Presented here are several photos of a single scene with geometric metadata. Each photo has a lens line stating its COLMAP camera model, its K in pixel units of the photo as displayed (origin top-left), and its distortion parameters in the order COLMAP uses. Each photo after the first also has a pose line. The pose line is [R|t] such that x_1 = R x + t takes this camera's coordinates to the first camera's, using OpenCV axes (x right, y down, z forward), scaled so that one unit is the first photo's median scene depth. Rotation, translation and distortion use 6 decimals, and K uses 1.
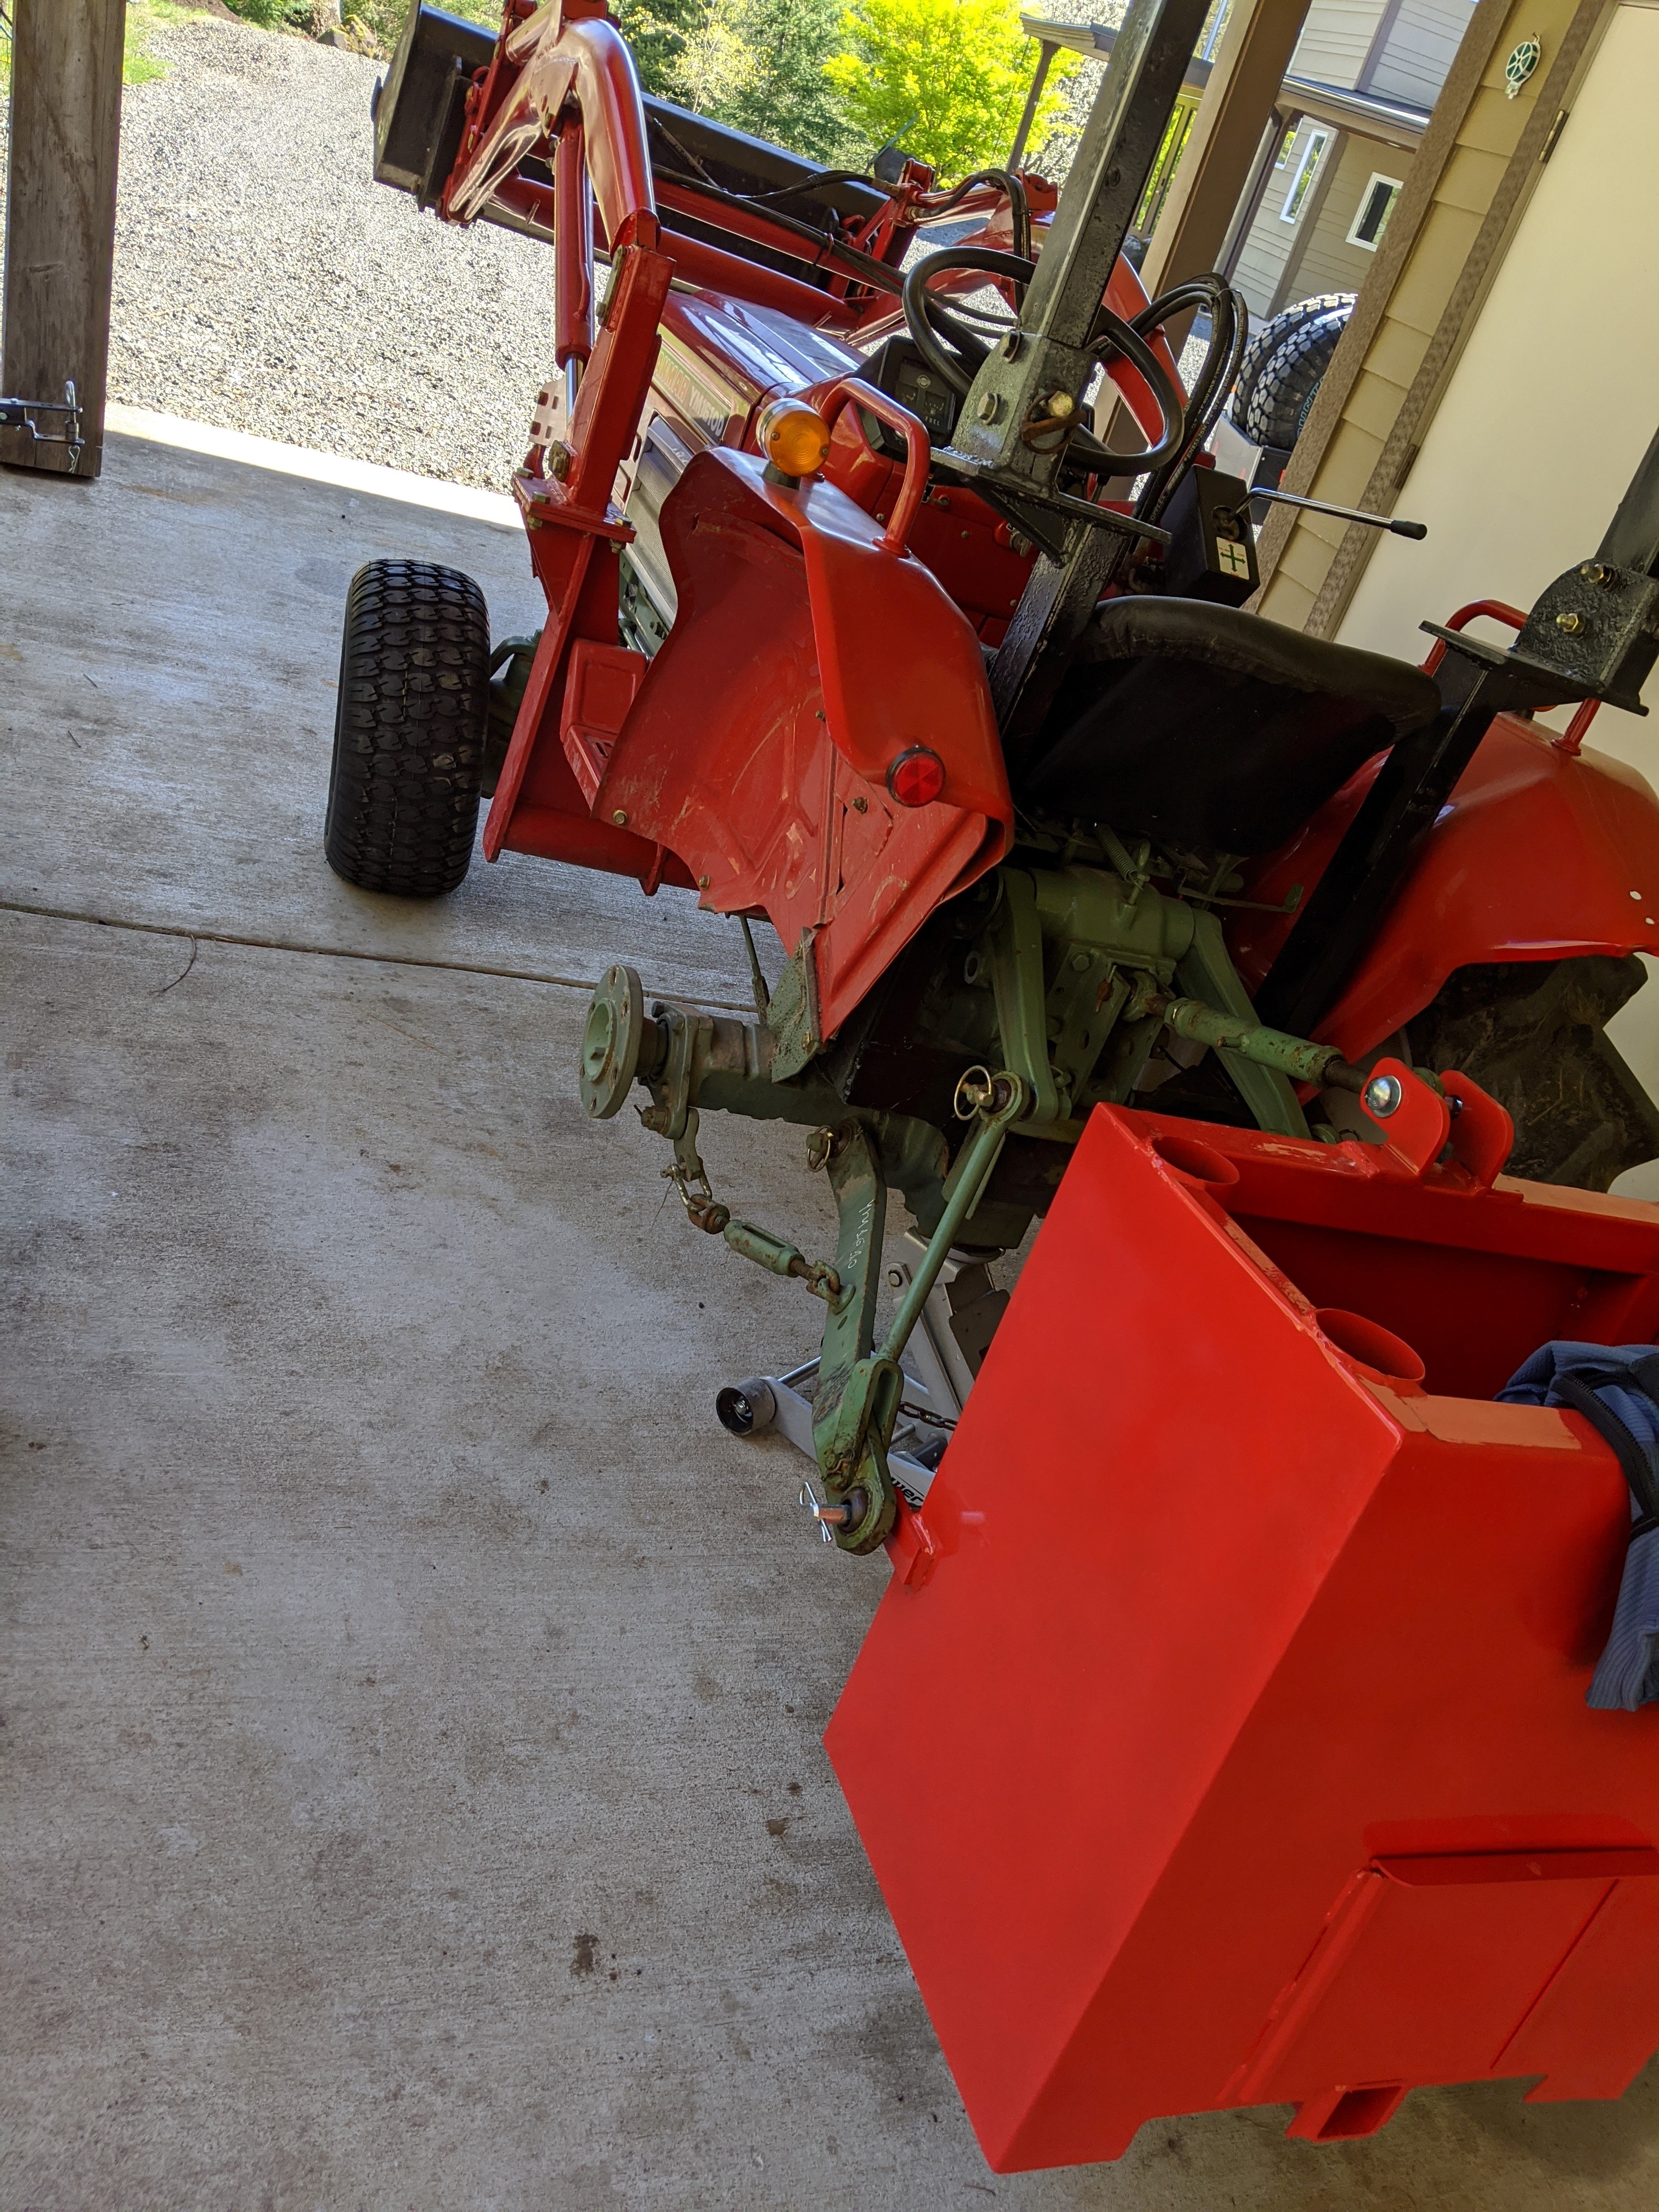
lens RADIAL K [[1735.6, 0, 829.5], [0, 1735.6, 1106.0], [0, 0, 1]] dist [0.080599, -0.118913]
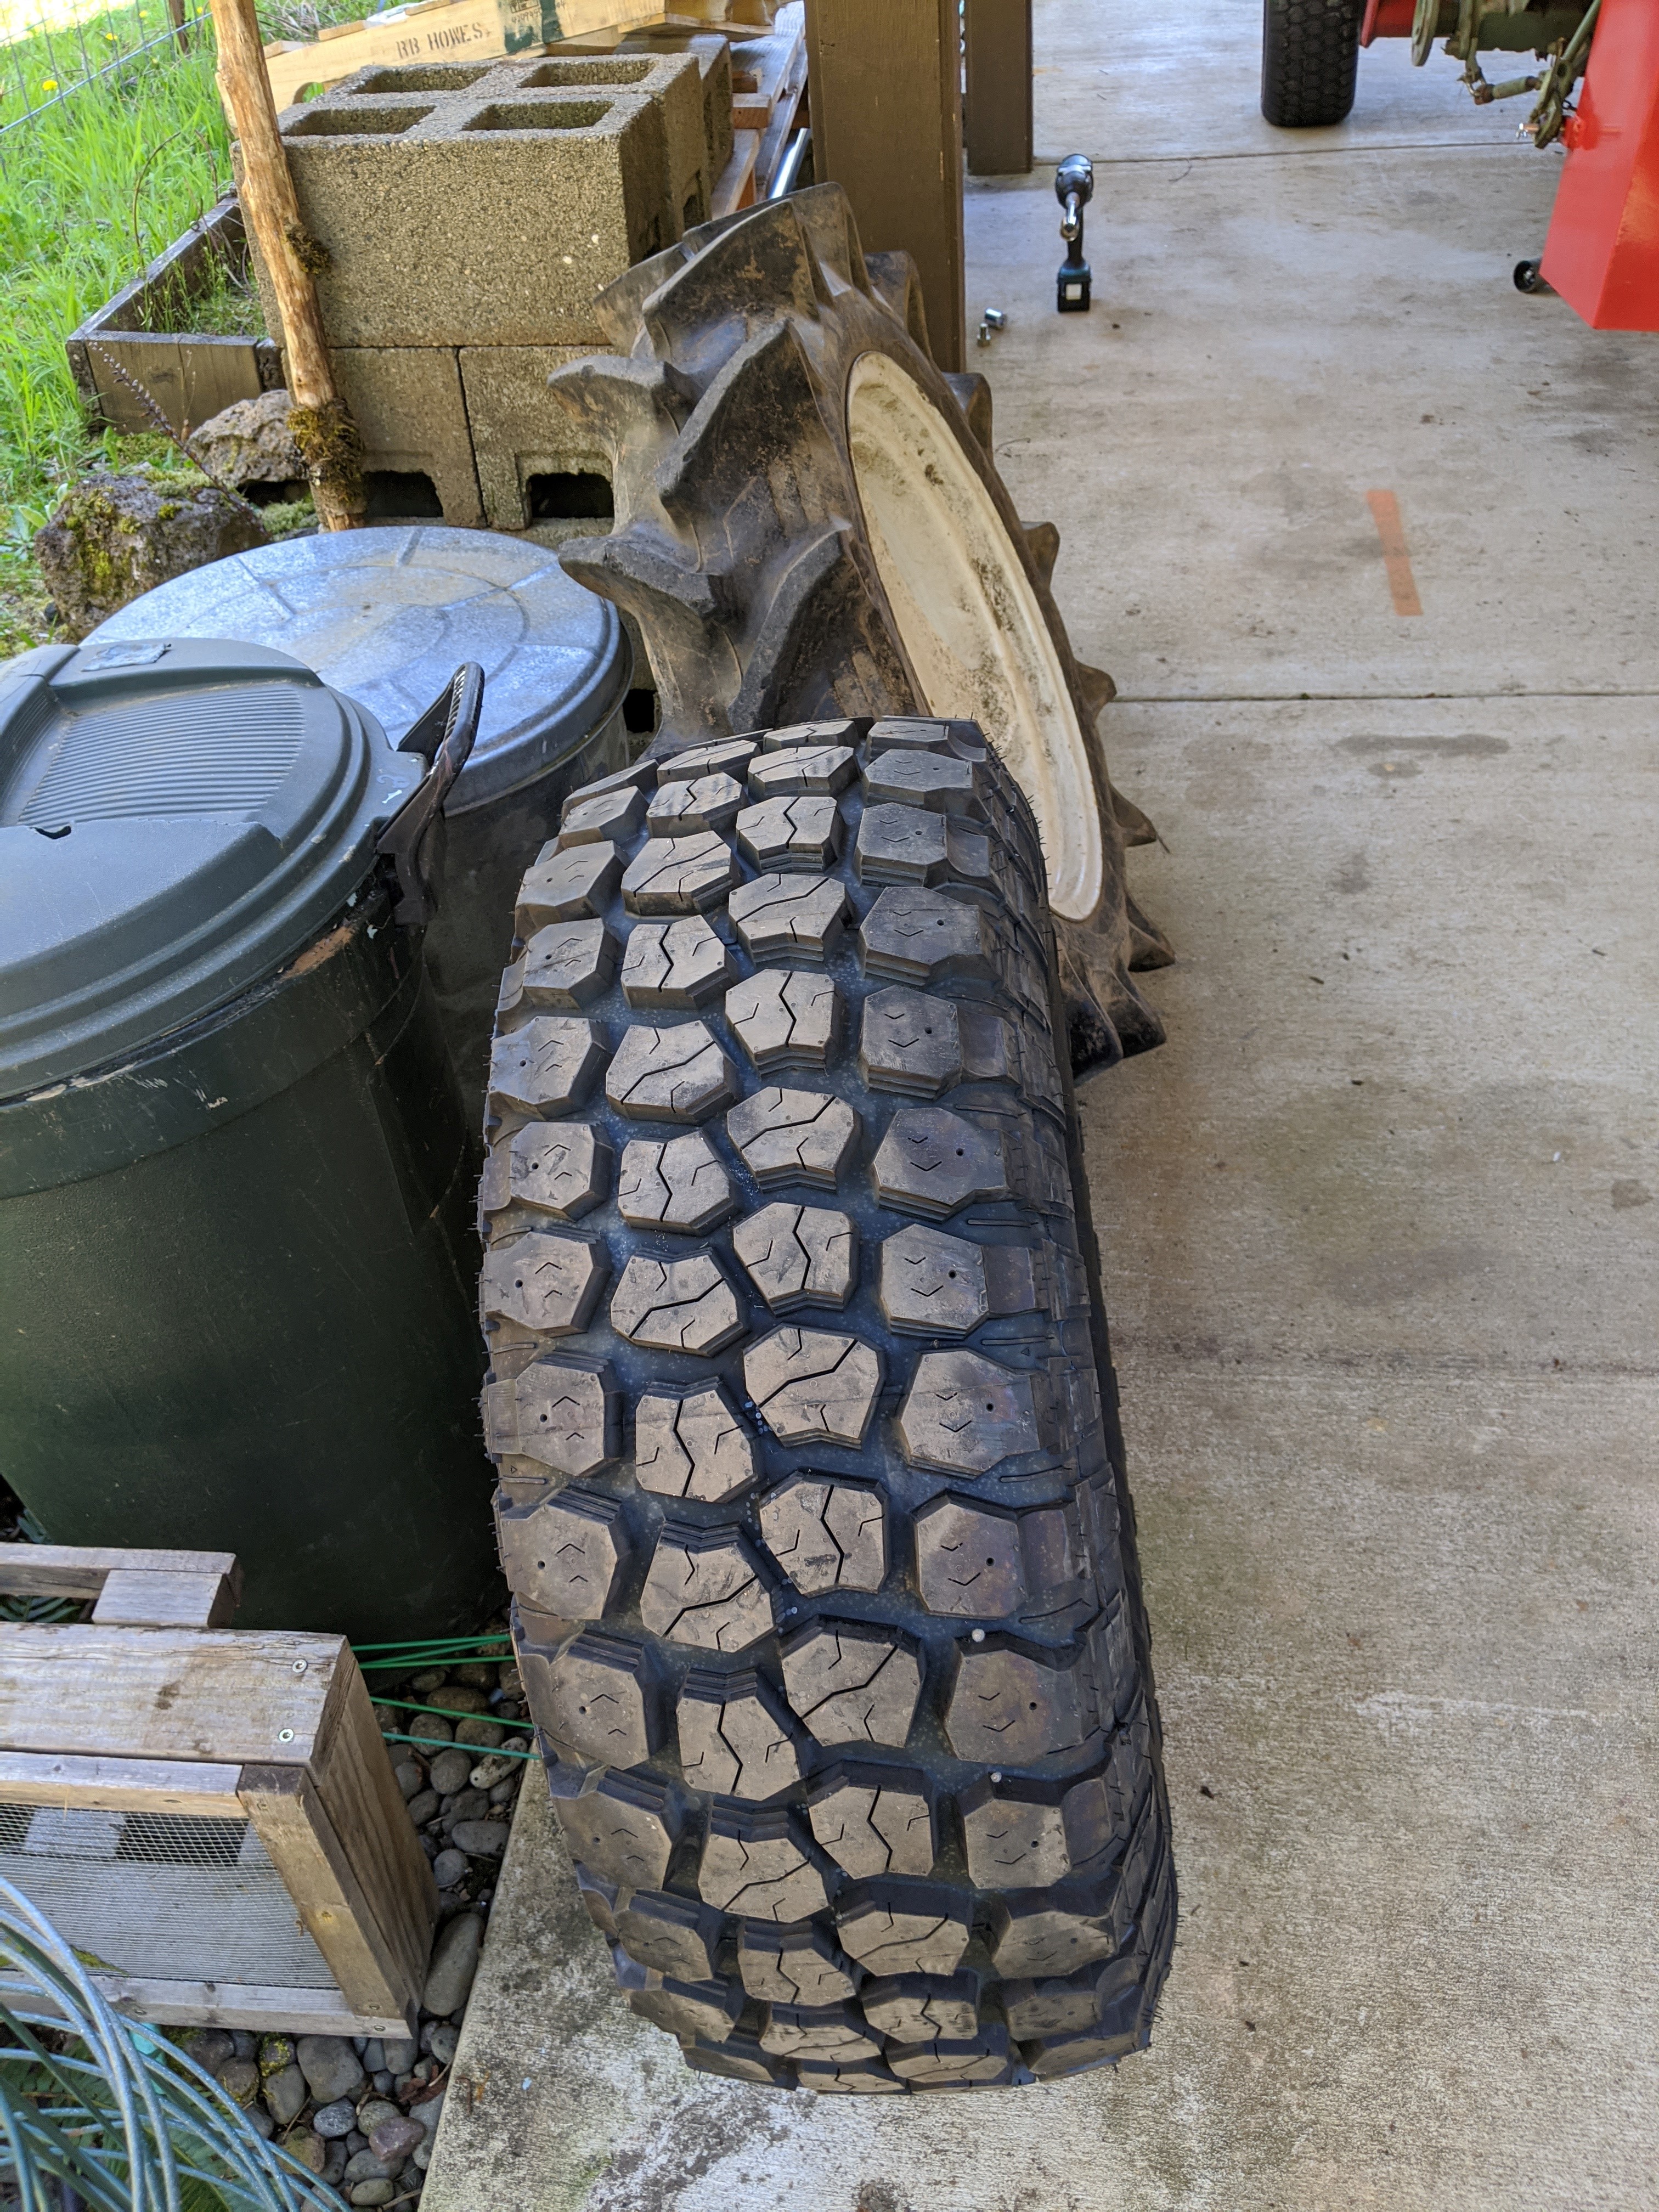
lens RADIAL K [[1735.6, 0, 829.5], [0, 1735.6, 1106.0], [0, 0, 1]] dist [0.080599, -0.118913]
pose [[0.865125, -0.017257, -0.501259, 0.208195], [0.095344, 0.986843, 0.130581, 0.695447], [0.492410, -0.160760, 0.855388, -0.946112]]
